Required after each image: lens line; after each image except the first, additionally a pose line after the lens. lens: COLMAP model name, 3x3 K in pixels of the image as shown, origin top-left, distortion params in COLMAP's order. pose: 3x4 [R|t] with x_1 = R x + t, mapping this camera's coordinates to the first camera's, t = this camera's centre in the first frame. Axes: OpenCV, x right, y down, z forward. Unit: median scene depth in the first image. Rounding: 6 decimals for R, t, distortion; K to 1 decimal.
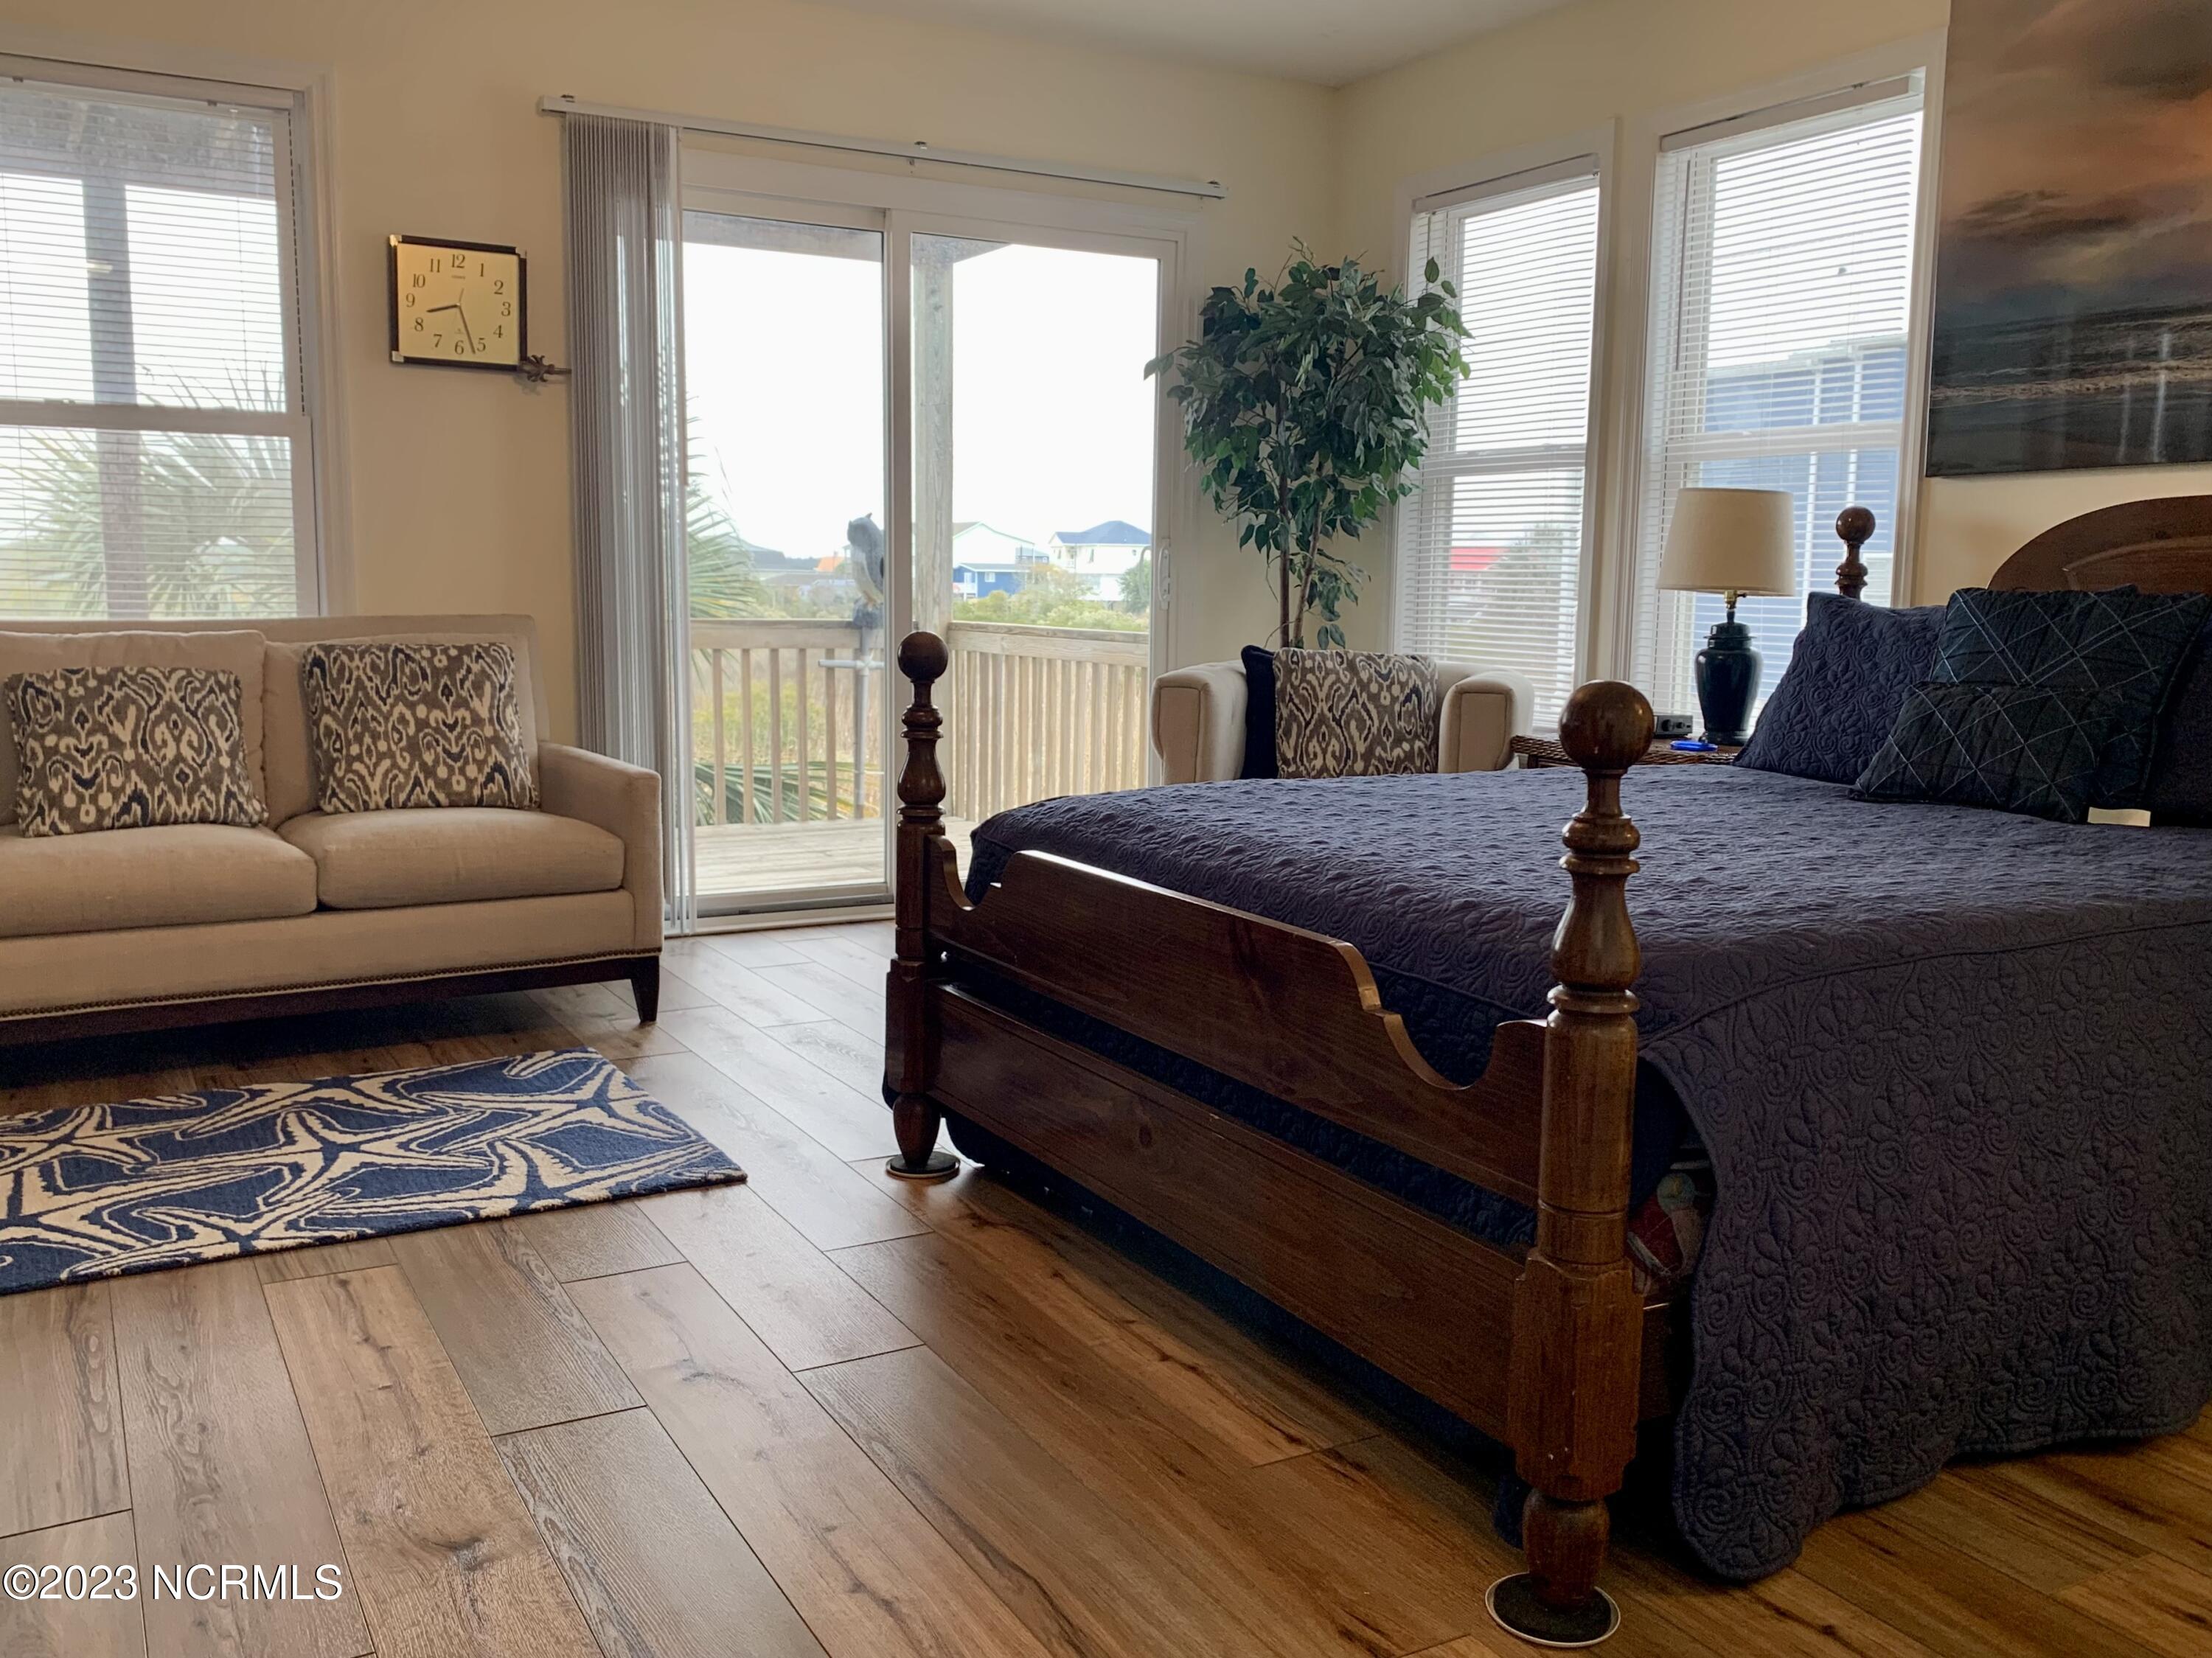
lens RADIAL K [[1855.3, 0, 1095.7], [0, 1855.3, 842.7], [0, 0, 1]] dist [0.073385, -0.136588]
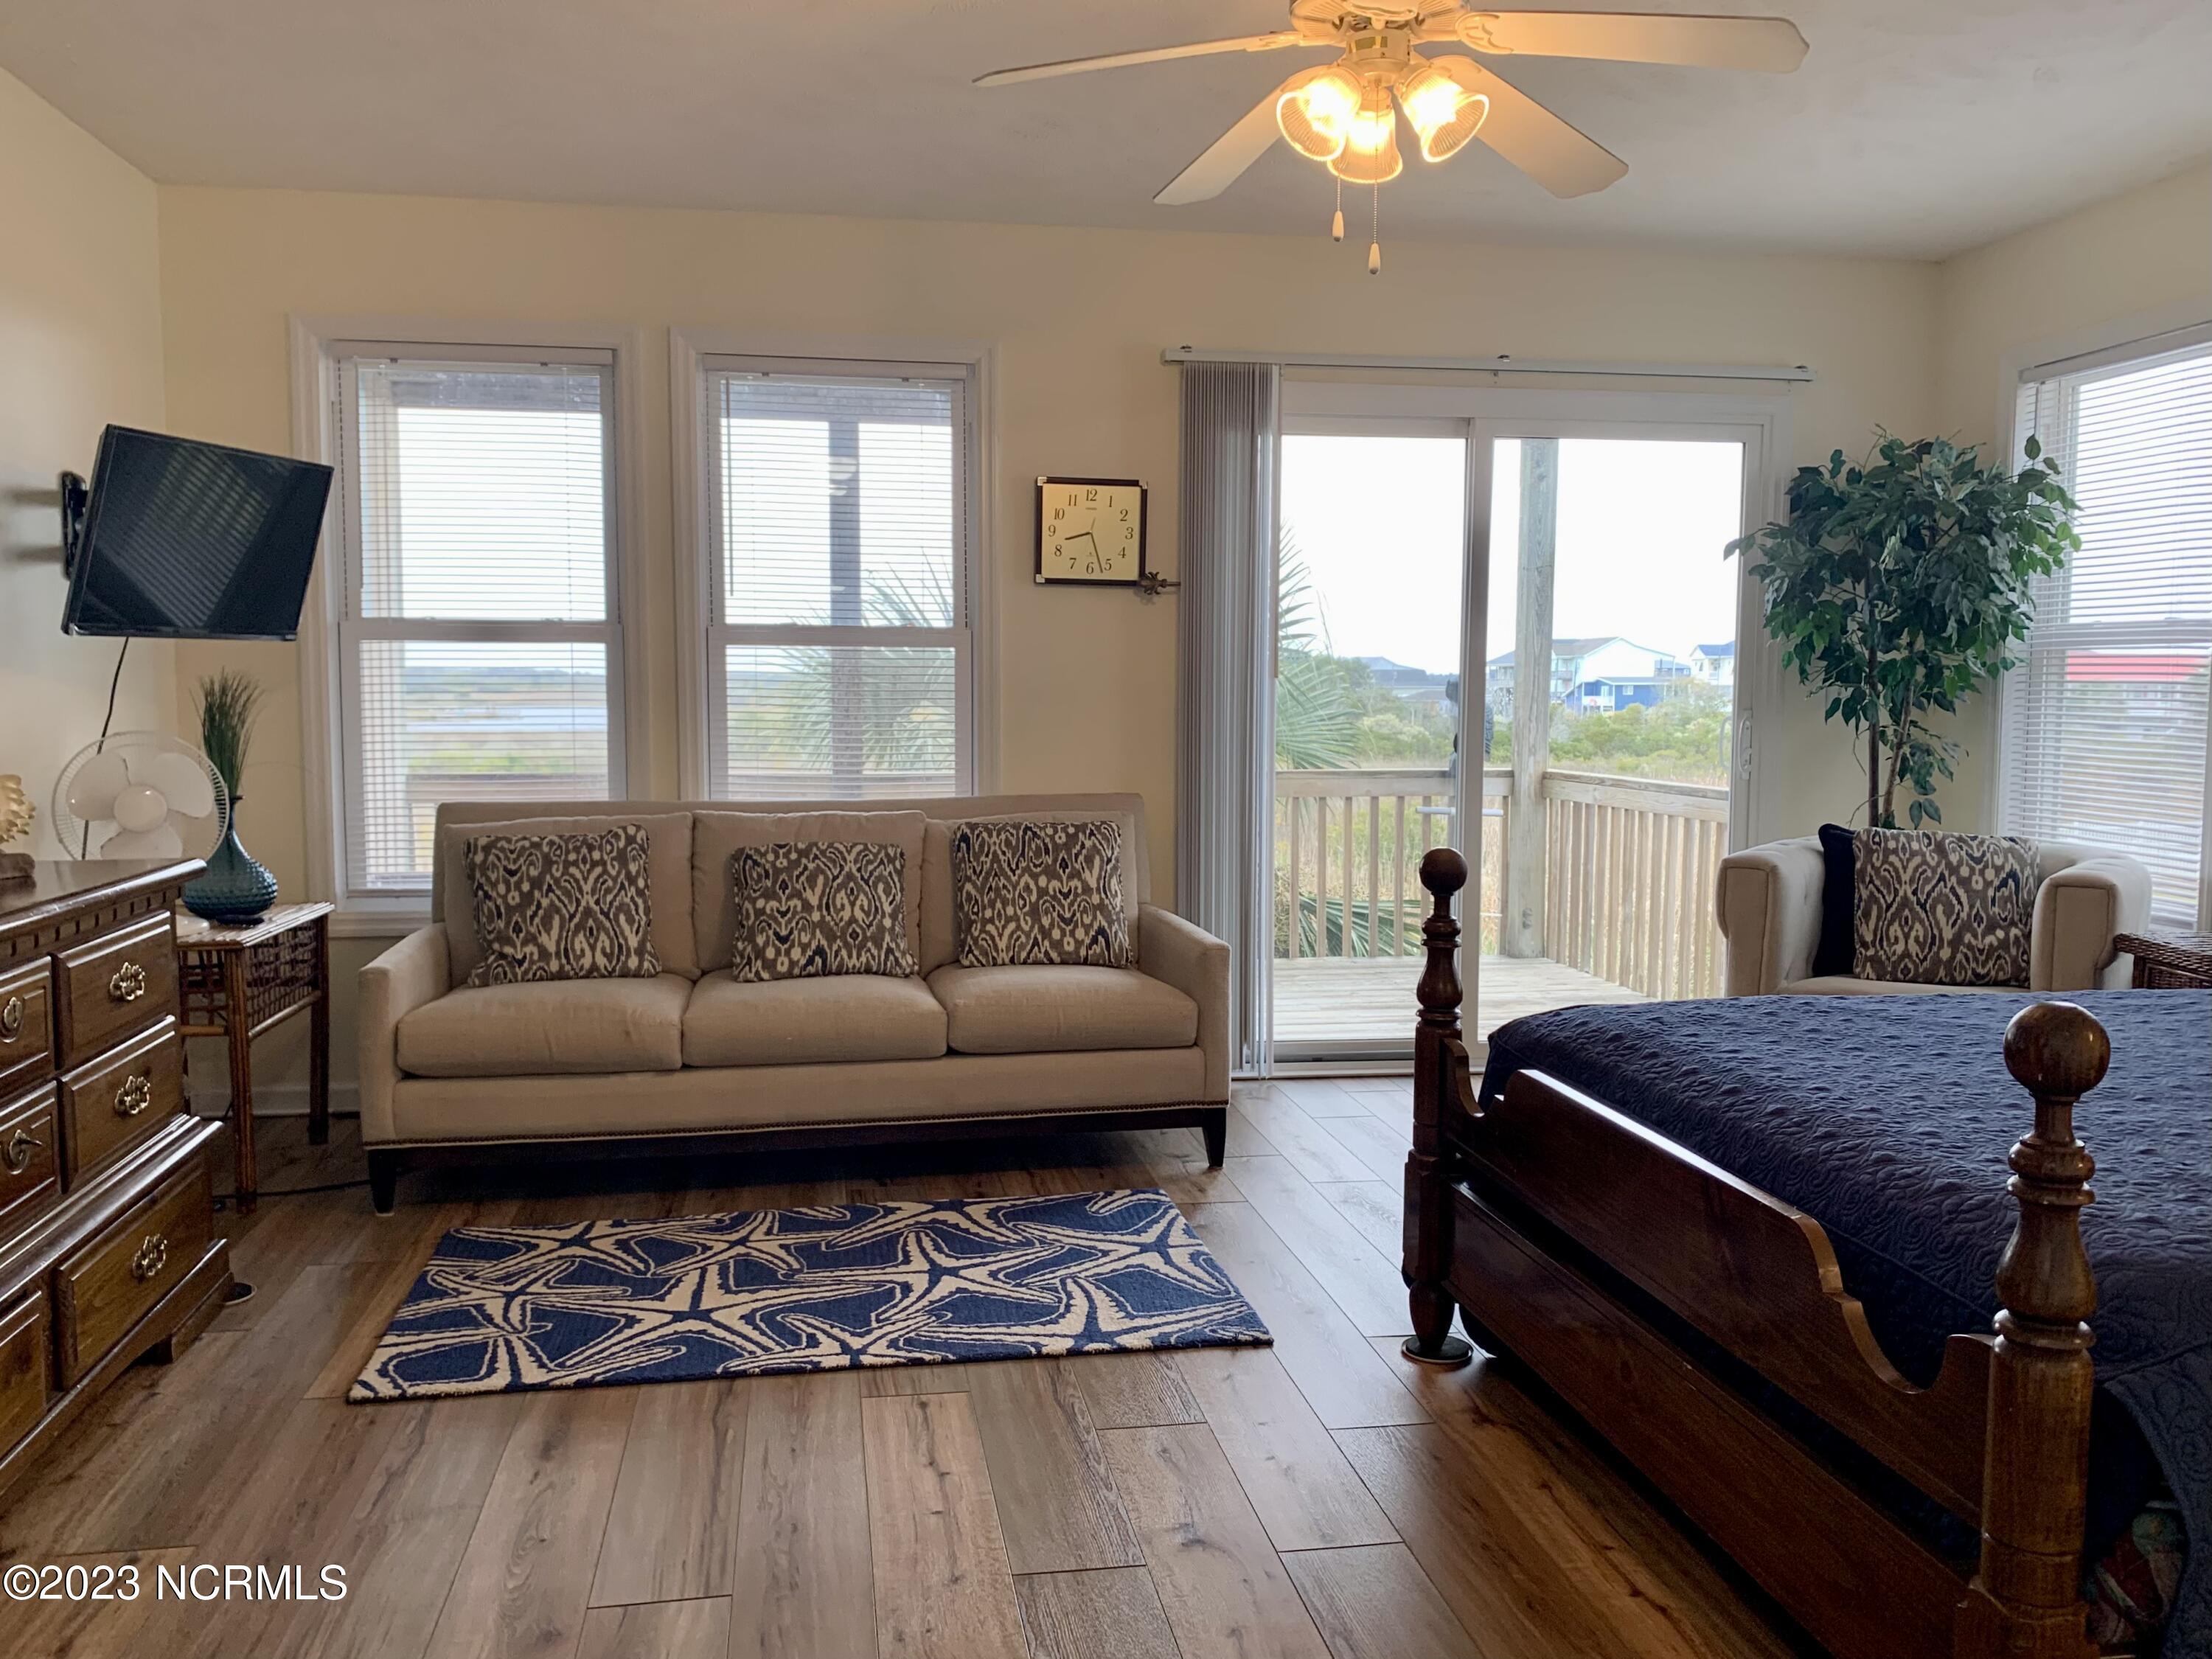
lens RADIAL K [[1743.4, 0, 1106.0], [0, 1743.4, 829.5], [0, 0, 1]] dist [0.095417, -0.197692]
pose [[0.940736, 0.018518, -0.338634, 0.051363], [-0.039472, 0.997701, -0.055096, -0.047820], [0.336835, 0.065198, 0.939304, -0.019050]]
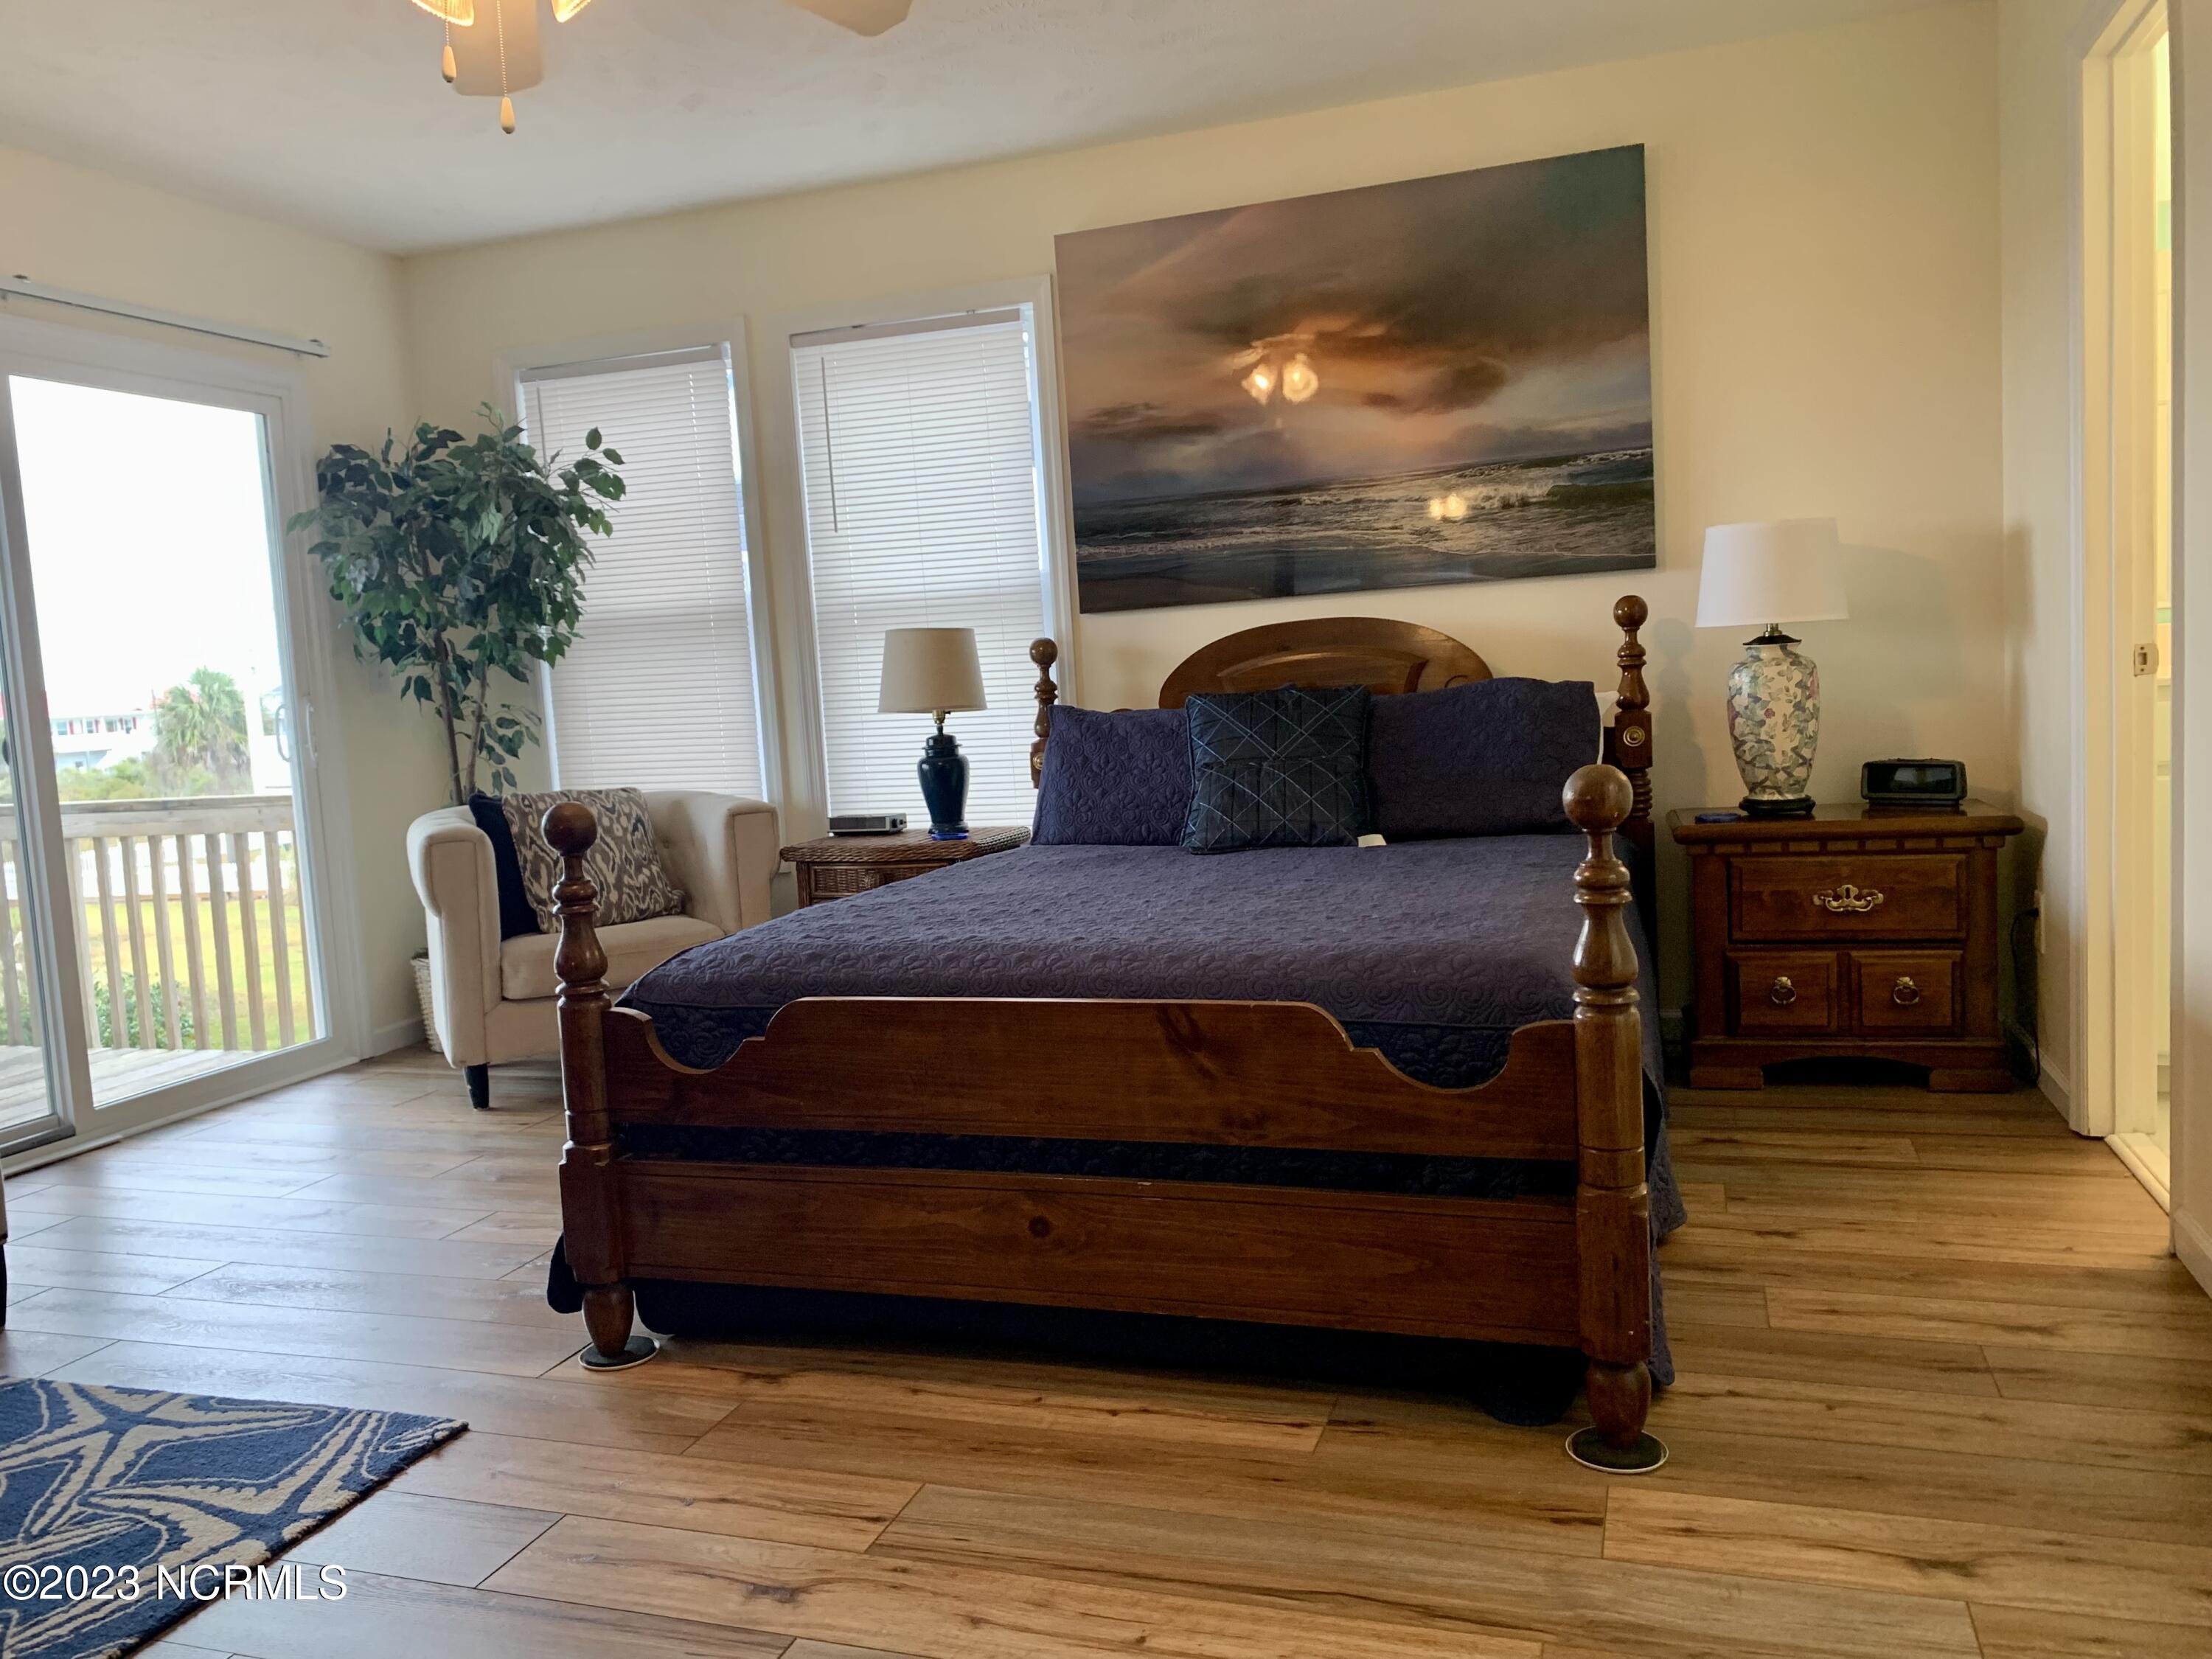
lens RADIAL K [[1687.7, 0, 1058.6], [0, 1687.7, 828.5], [0, 0, 1]] dist [0.007018, -0.002258]
pose [[0.745413, -0.116499, 0.656344, -0.378468], [0.158771, 0.987302, -0.005074, -0.043329], [-0.647419, 0.107991, 0.754445, 0.135041]]
